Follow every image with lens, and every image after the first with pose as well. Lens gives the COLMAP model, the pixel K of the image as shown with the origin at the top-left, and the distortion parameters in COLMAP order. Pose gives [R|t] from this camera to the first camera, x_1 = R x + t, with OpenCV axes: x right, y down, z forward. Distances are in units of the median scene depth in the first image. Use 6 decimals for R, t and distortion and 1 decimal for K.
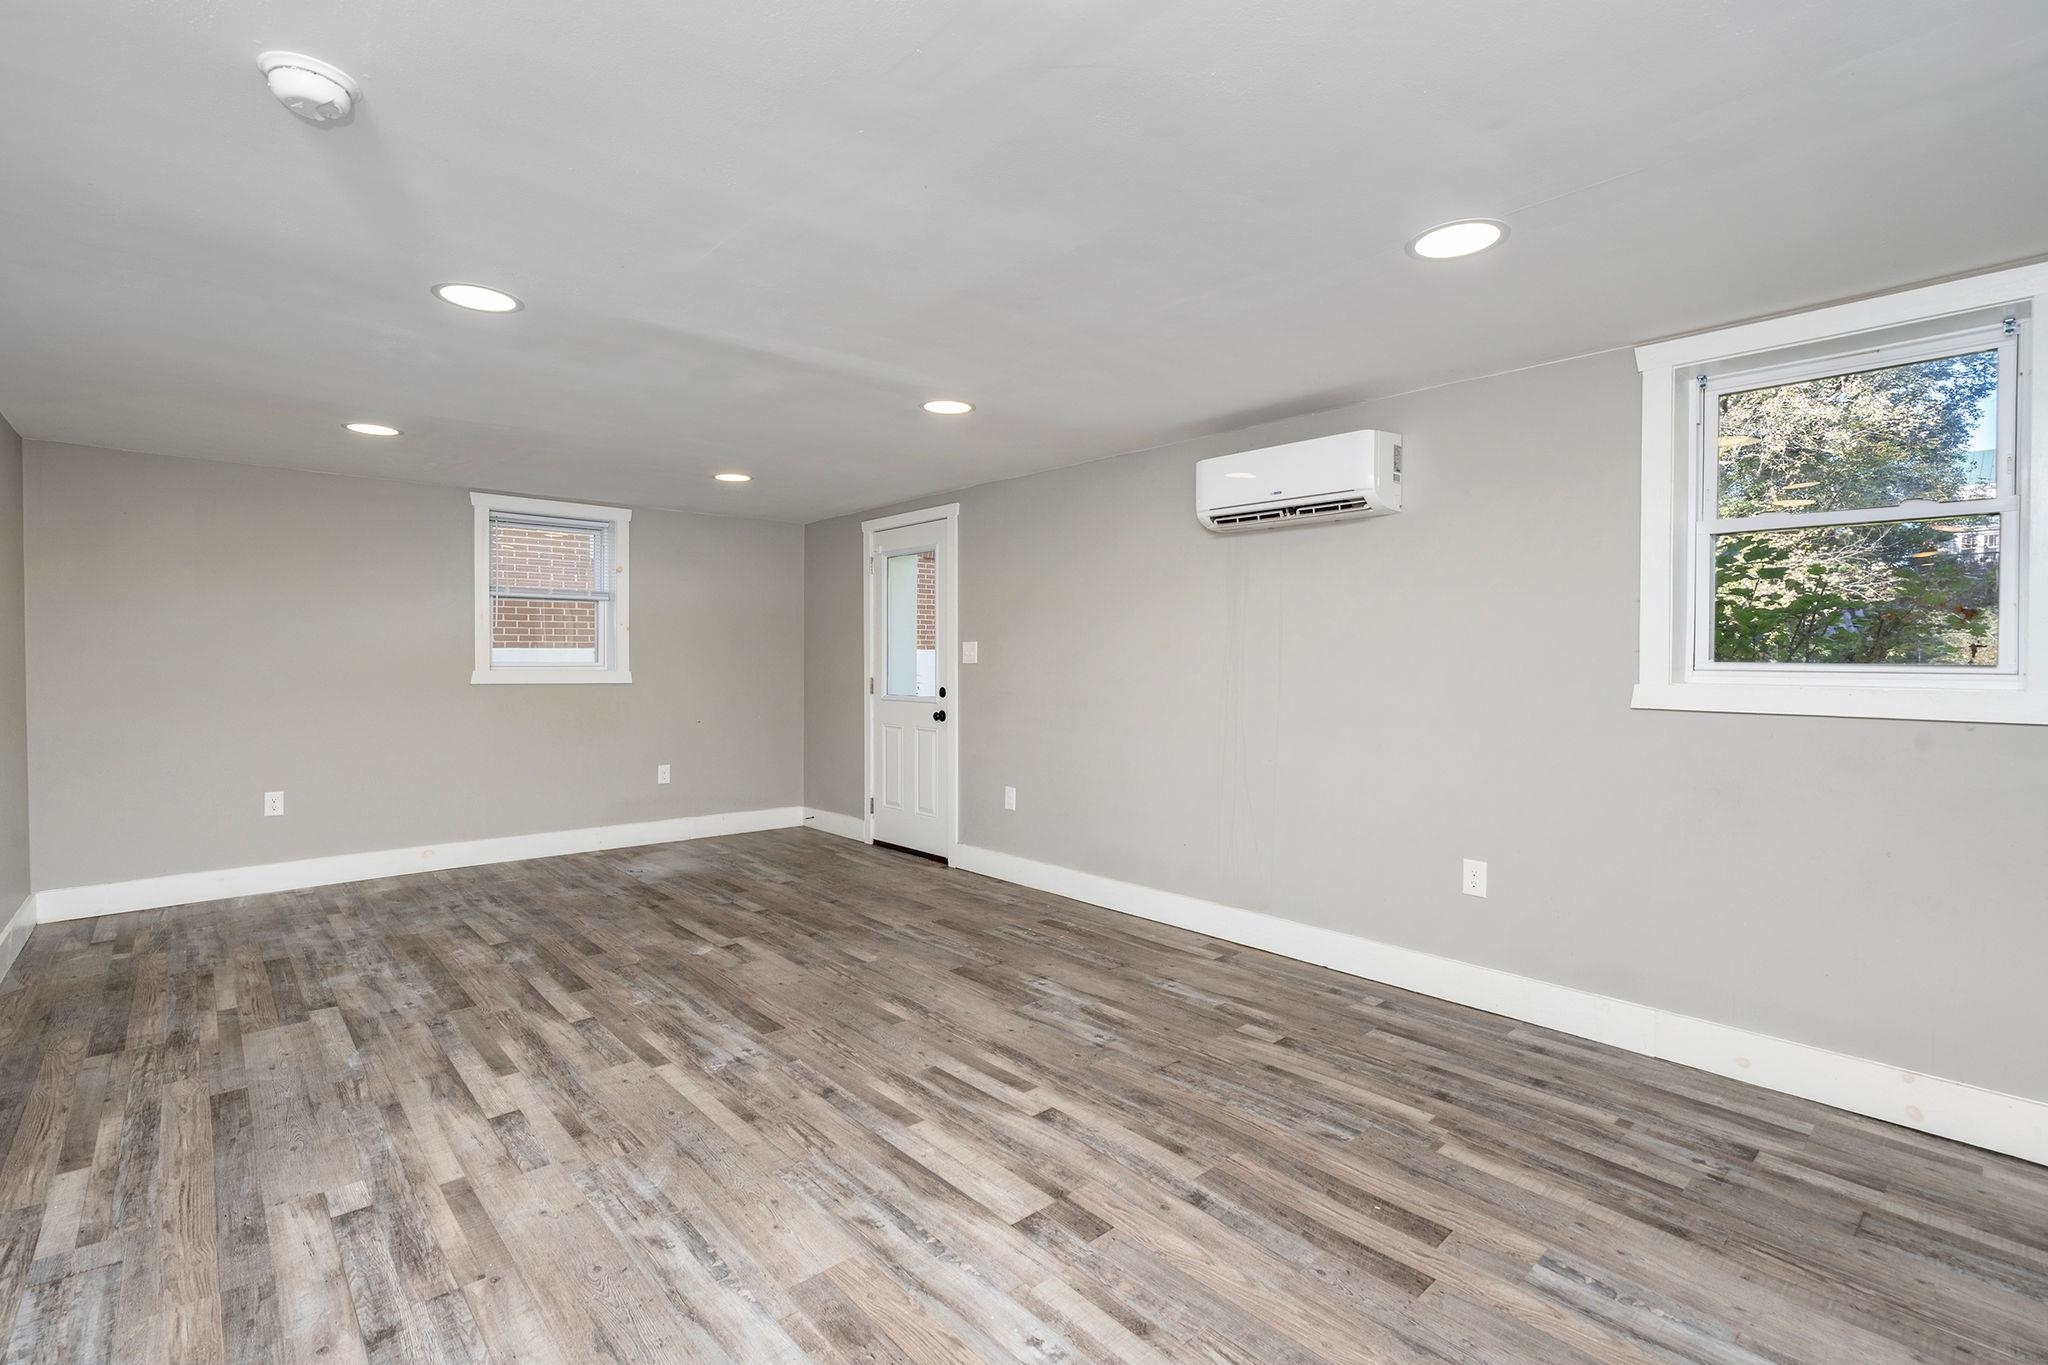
lens RADIAL K [[929.2, 0, 1001.9], [0, 929.2, 666.3], [0, 0, 1]] dist [-0.006004, 0.002583]
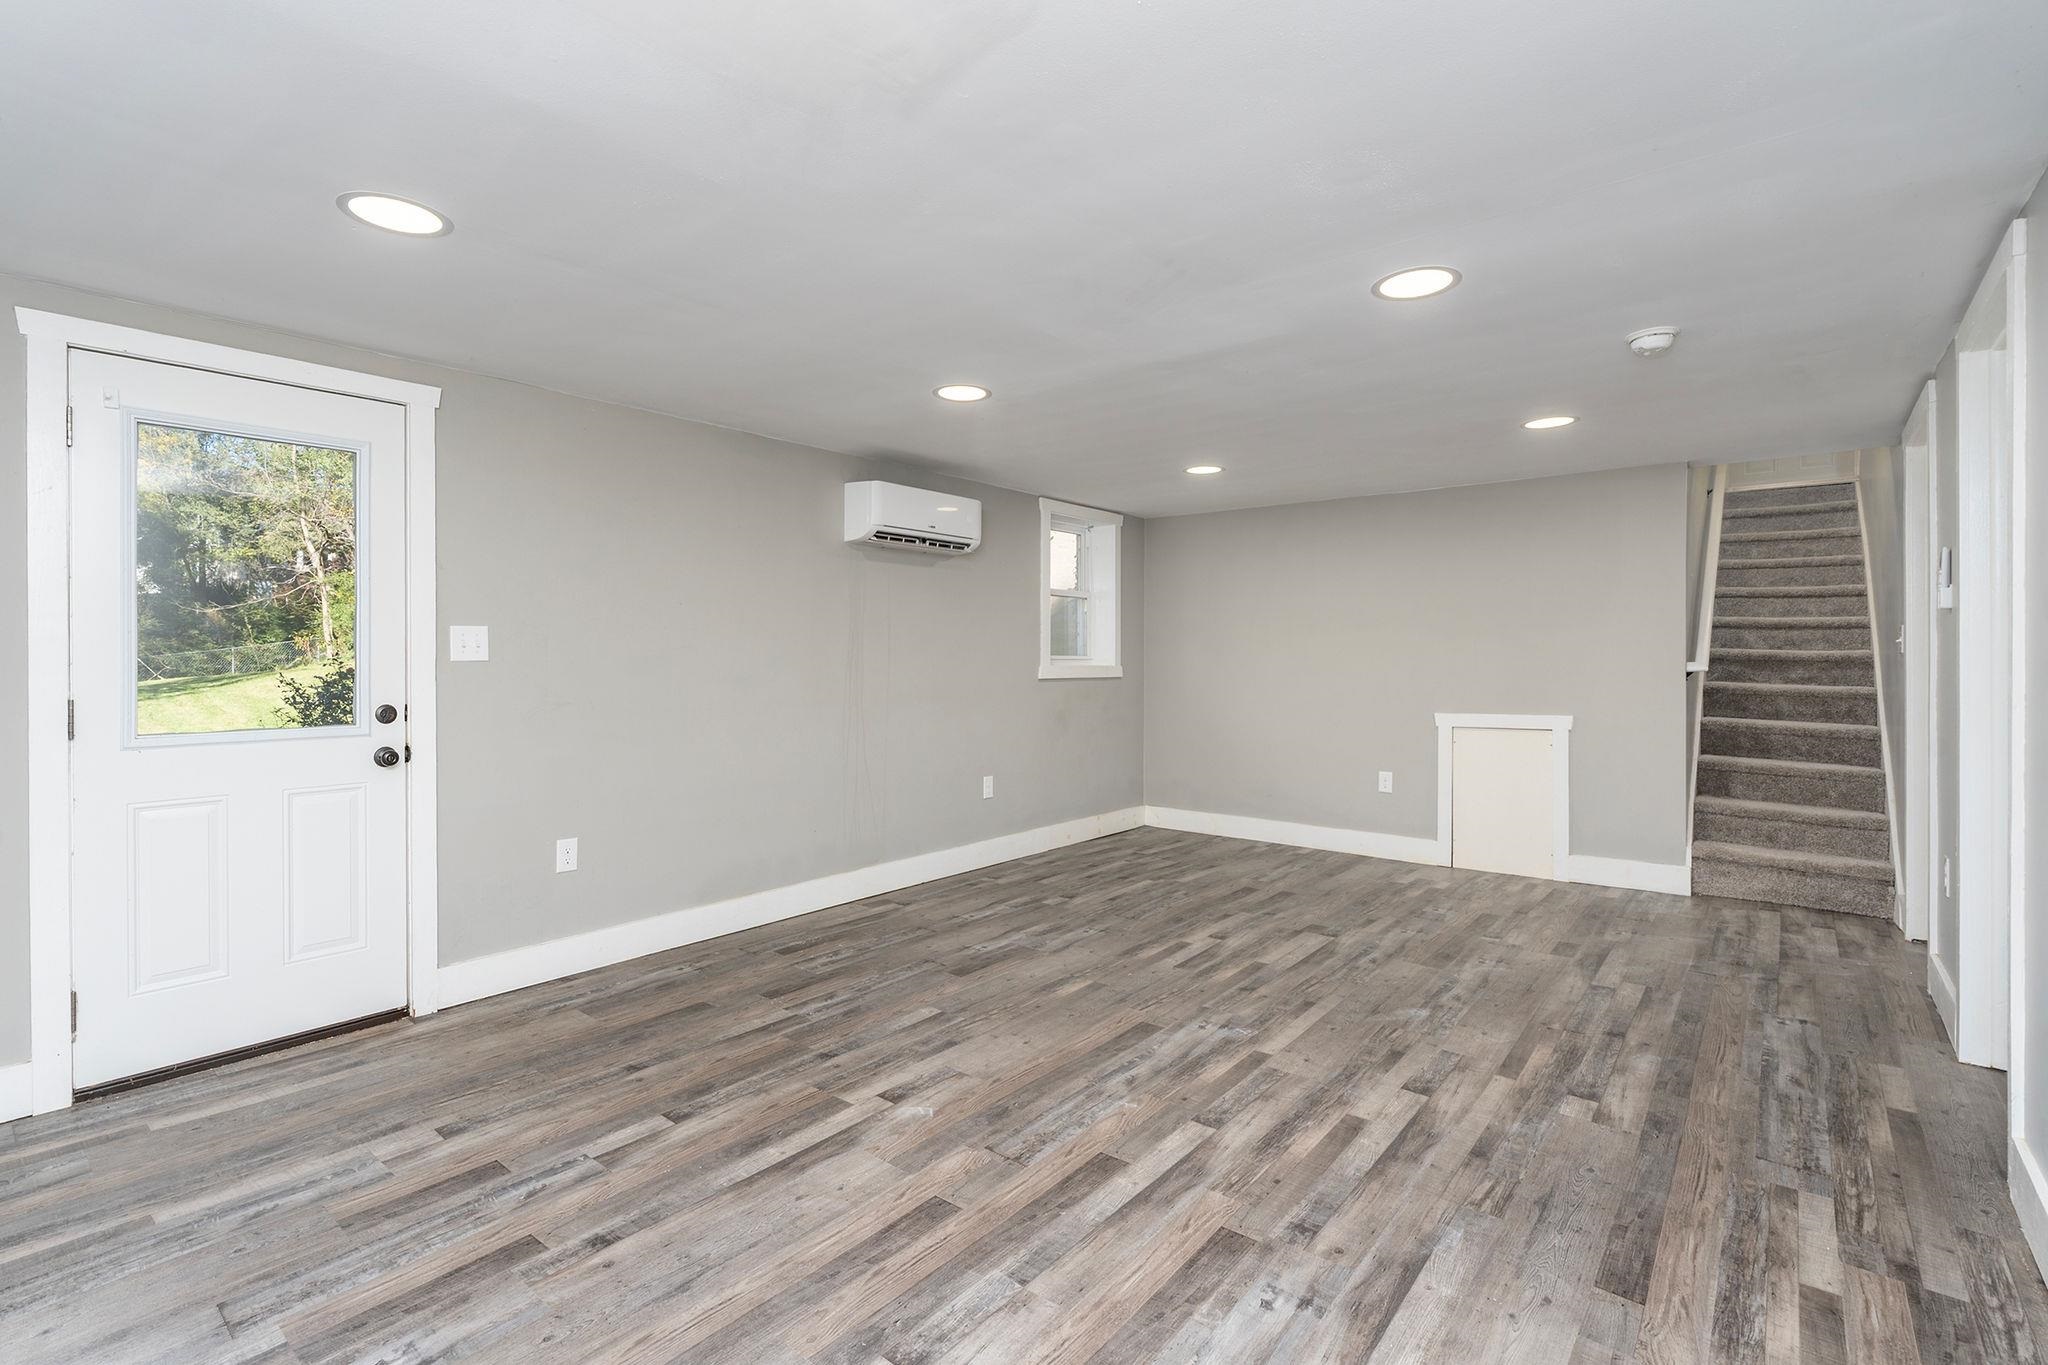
lens RADIAL K [[929.2, 0, 1012.8], [0, 929.2, 672.4], [0, 0, 1]] dist [-0.006004, 0.002583]
pose [[-0.154967, -0.017485, 0.987765, -1.261145], [0.007790, 0.999791, 0.018920, -0.007935], [-0.987889, 0.010626, -0.154799, 1.360098]]
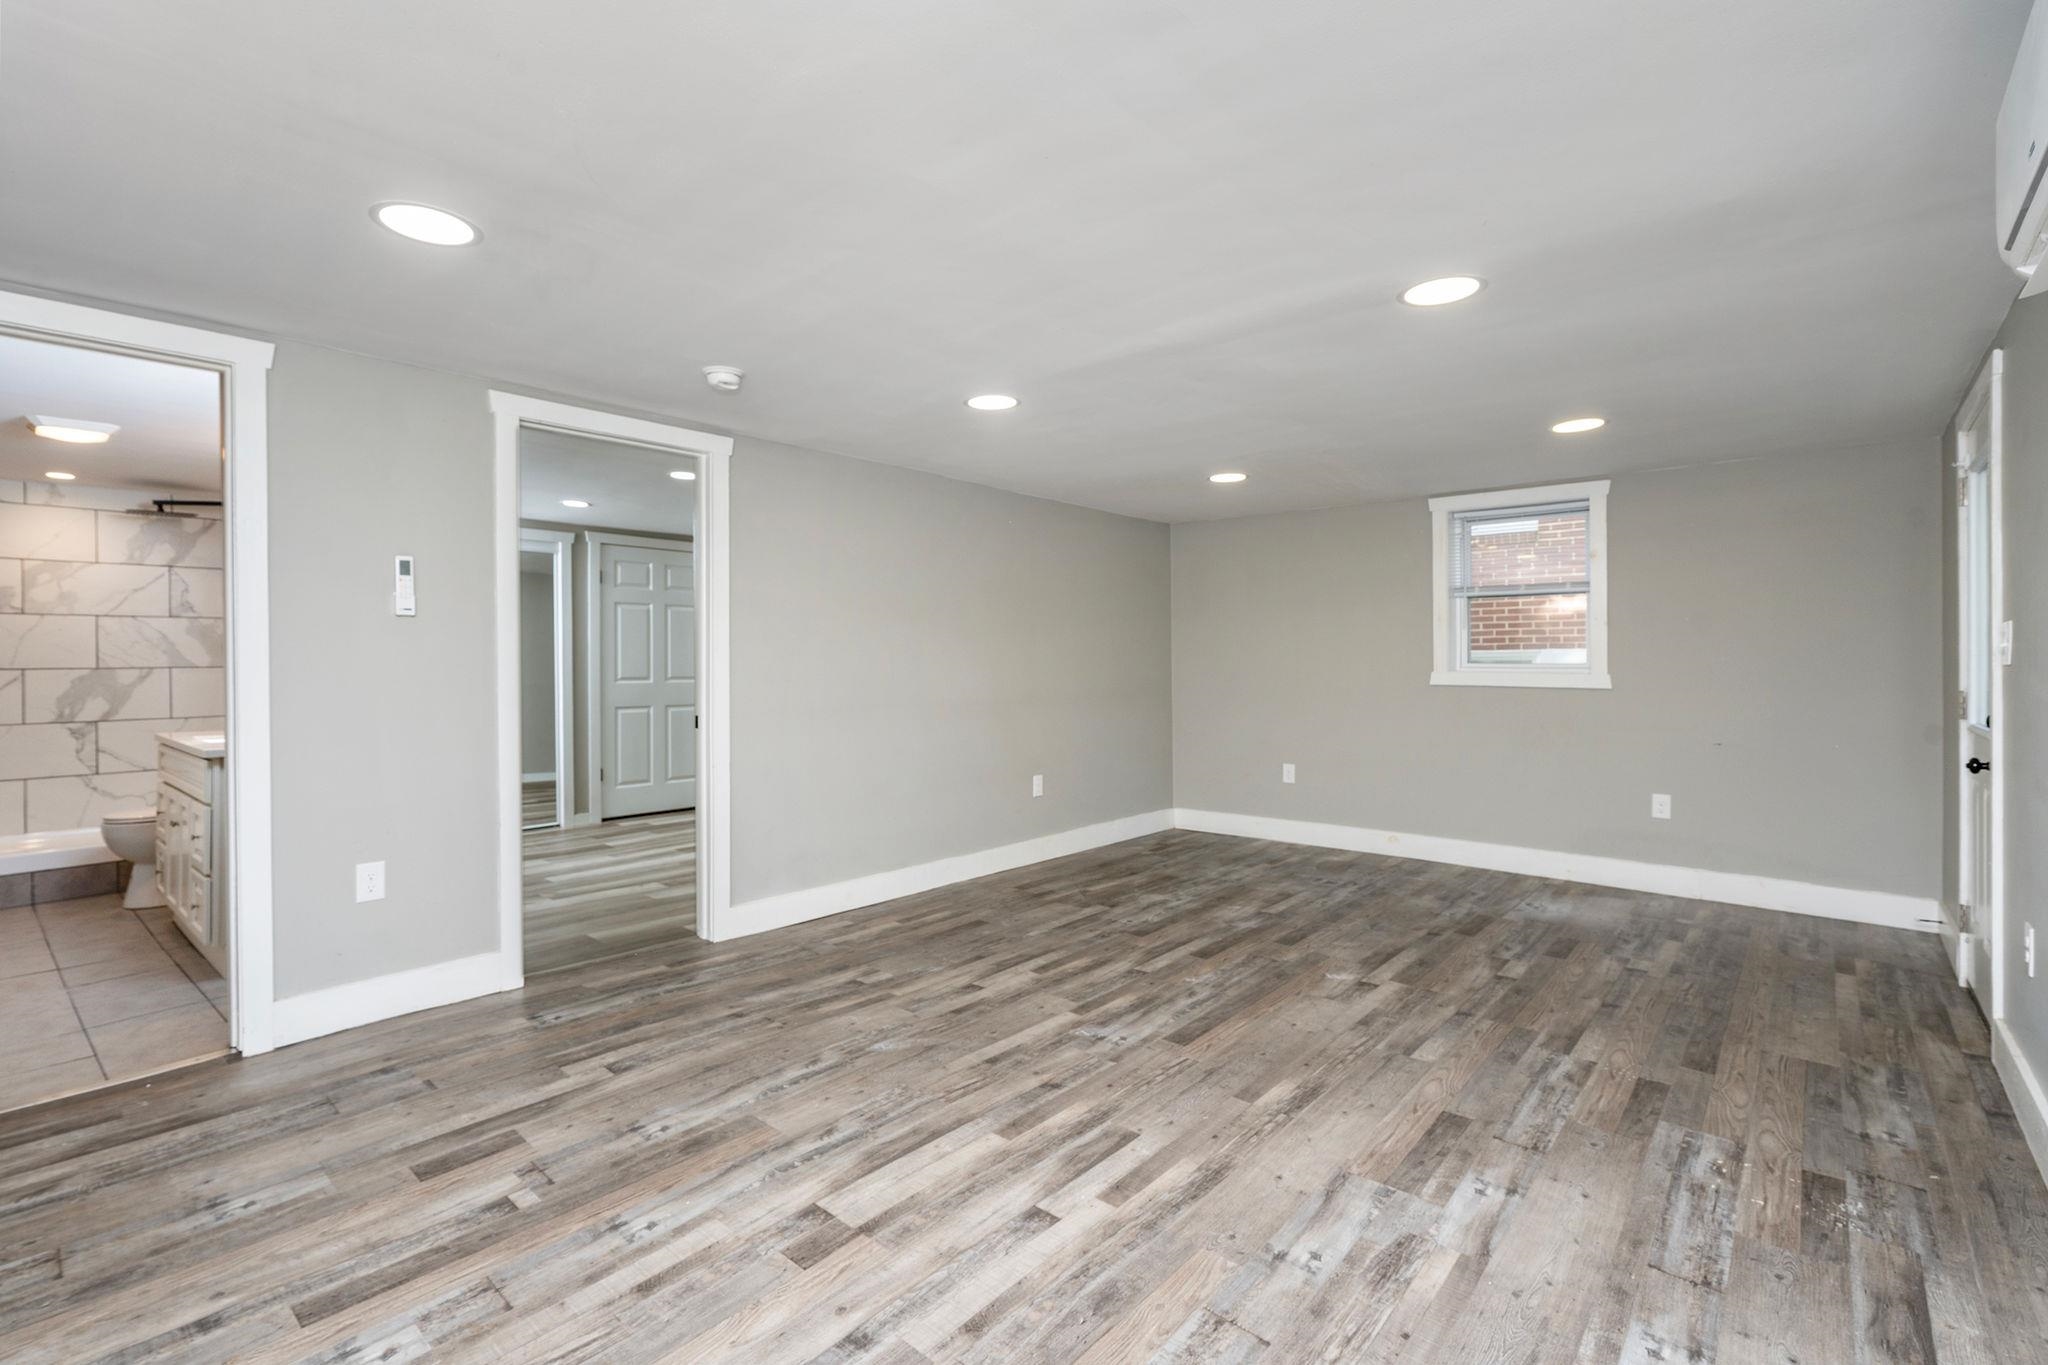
lens RADIAL K [[929.2, 0, 1009.3], [0, 929.2, 671.6], [0, 0, 1]] dist [-0.006004, 0.002583]
pose [[0.123021, 0.007885, -0.992373, 0.722204], [-0.007666, 0.999946, 0.006994, 0.001103], [0.992374, 0.006747, 0.123075, 0.740777]]
